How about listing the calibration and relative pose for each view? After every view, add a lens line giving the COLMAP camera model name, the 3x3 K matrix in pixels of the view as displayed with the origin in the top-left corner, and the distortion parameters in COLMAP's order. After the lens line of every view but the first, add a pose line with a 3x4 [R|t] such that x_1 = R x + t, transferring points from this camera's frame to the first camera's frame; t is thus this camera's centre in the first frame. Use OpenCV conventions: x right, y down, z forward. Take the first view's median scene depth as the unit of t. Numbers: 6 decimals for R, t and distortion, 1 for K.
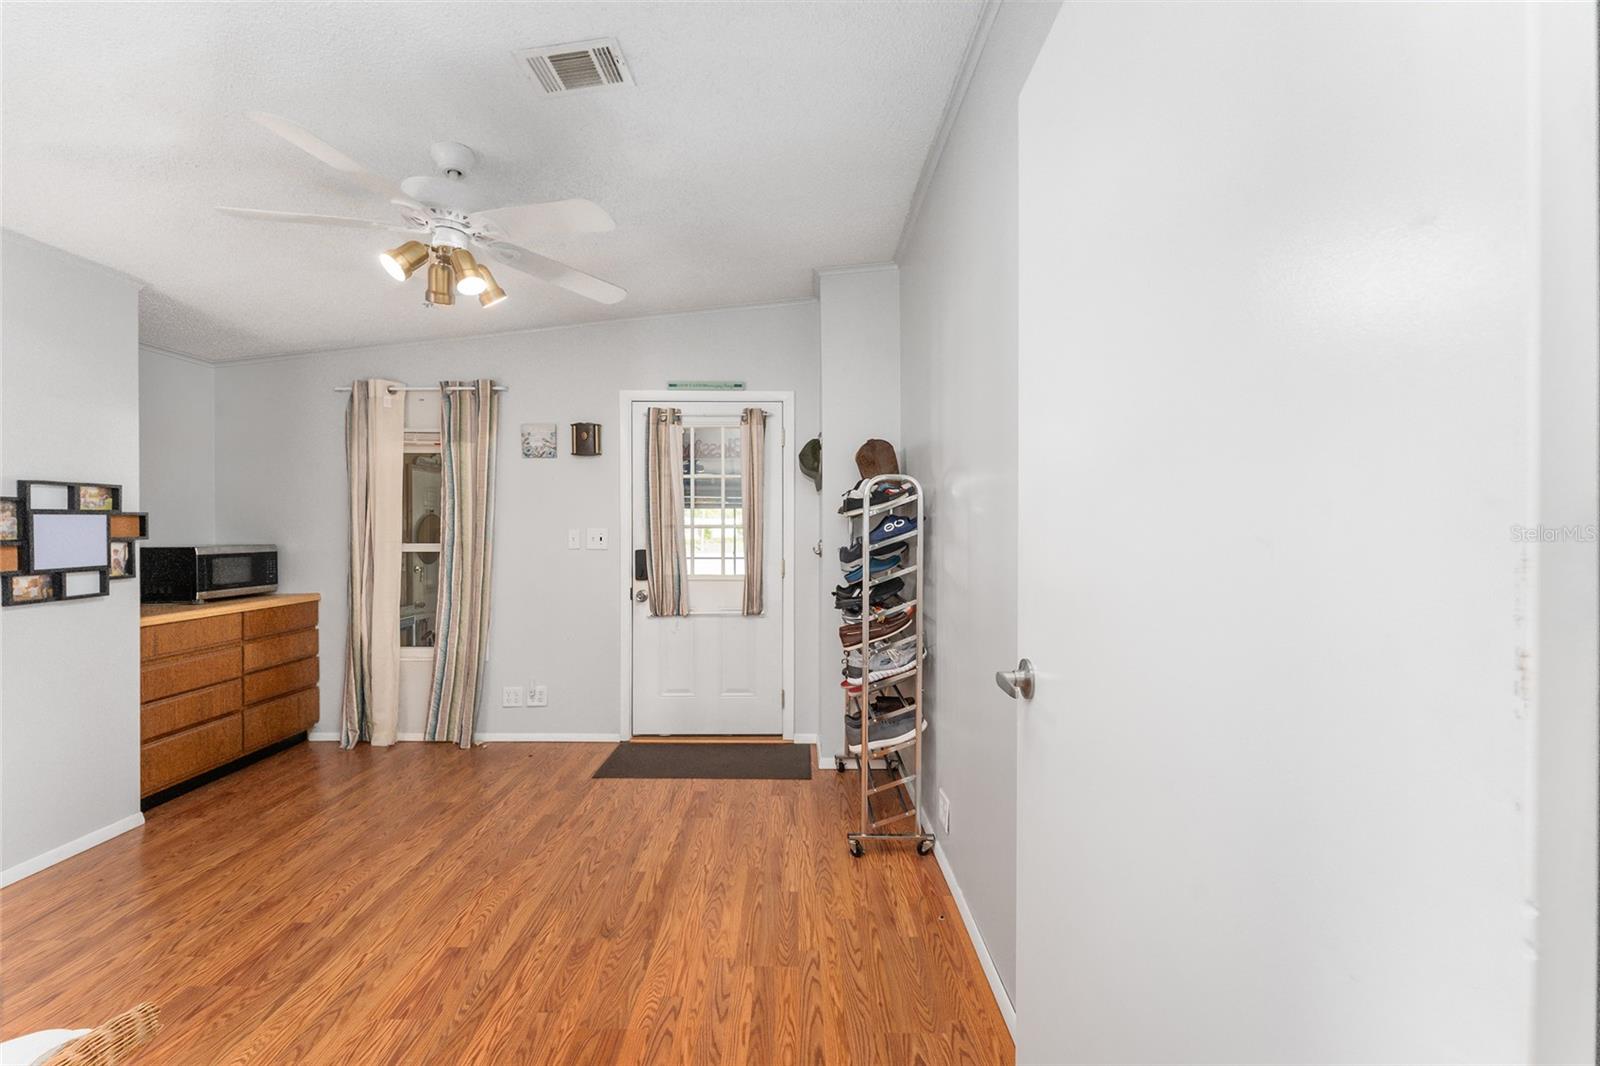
lens RADIAL K [[636.0, 0, 792.4], [0, 636.0, 534.1], [0, 0, 1]] dist [0.002202, 0.000209]
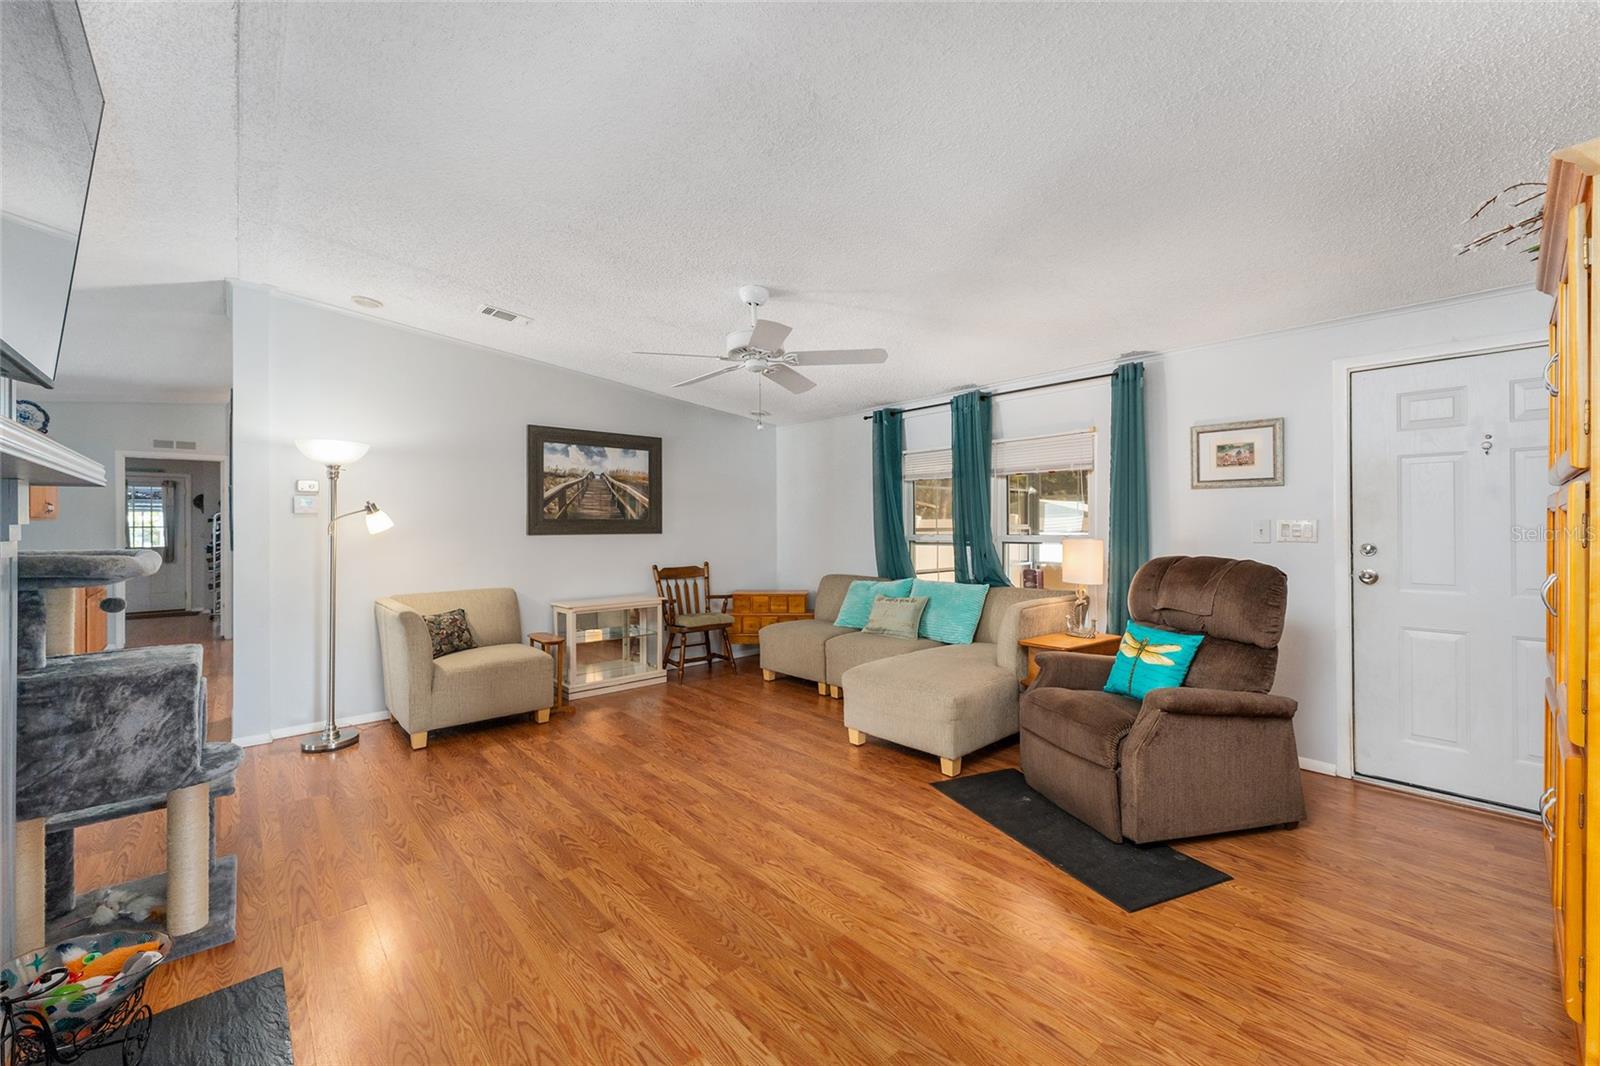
lens RADIAL K [[636.0, 0, 786.1], [0, 636.0, 517.2], [0, 0, 1]] dist [-0.000353, -0.000199]
pose [[0.761820, 0.000811, 0.647788, 0.189794], [0.008799, 0.999894, -0.011600, 0.000308], [-0.647729, 0.014537, 0.761732, -2.796618]]
